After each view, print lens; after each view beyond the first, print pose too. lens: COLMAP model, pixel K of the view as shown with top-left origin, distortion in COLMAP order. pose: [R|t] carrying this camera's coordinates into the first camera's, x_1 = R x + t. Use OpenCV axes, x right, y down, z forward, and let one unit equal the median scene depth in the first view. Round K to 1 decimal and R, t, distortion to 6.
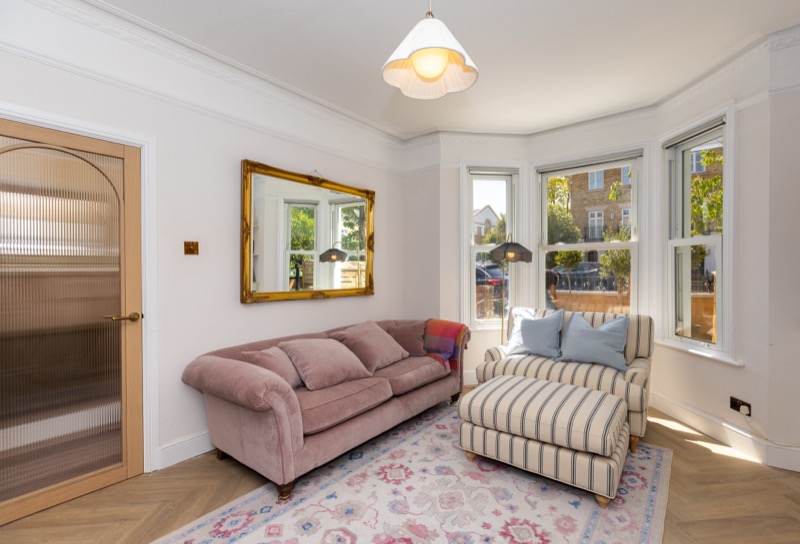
lens RADIAL K [[353.6, 0, 402.6], [0, 353.6, 276.6], [0, 0, 1]] dist [0.003073, -0.000116]
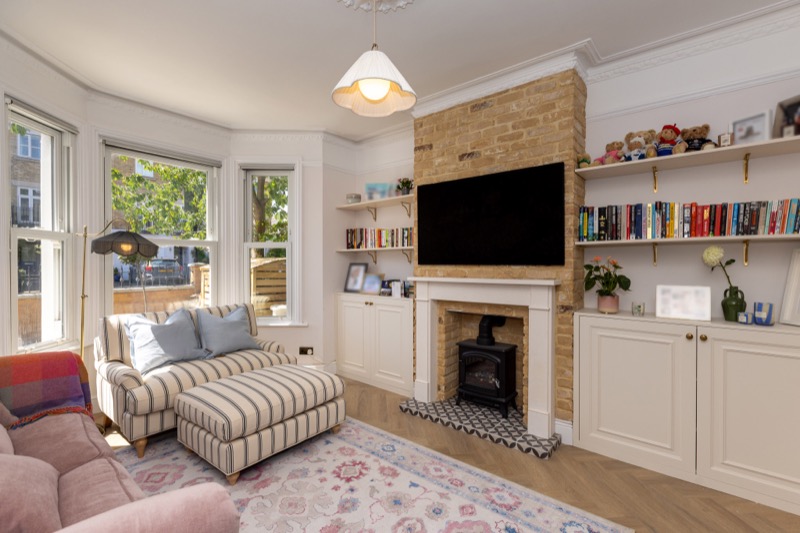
lens RADIAL K [[358.6, 0, 402.1], [0, 358.6, 263.4], [0, 0, 1]] dist [-0.001118, -0.000089]
pose [[0.013706, 0.001948, 0.999904, -0.768328], [0.011708, 0.999929, -0.002109, -0.027597], [-0.999838, 0.011736, 0.013683, 0.613454]]
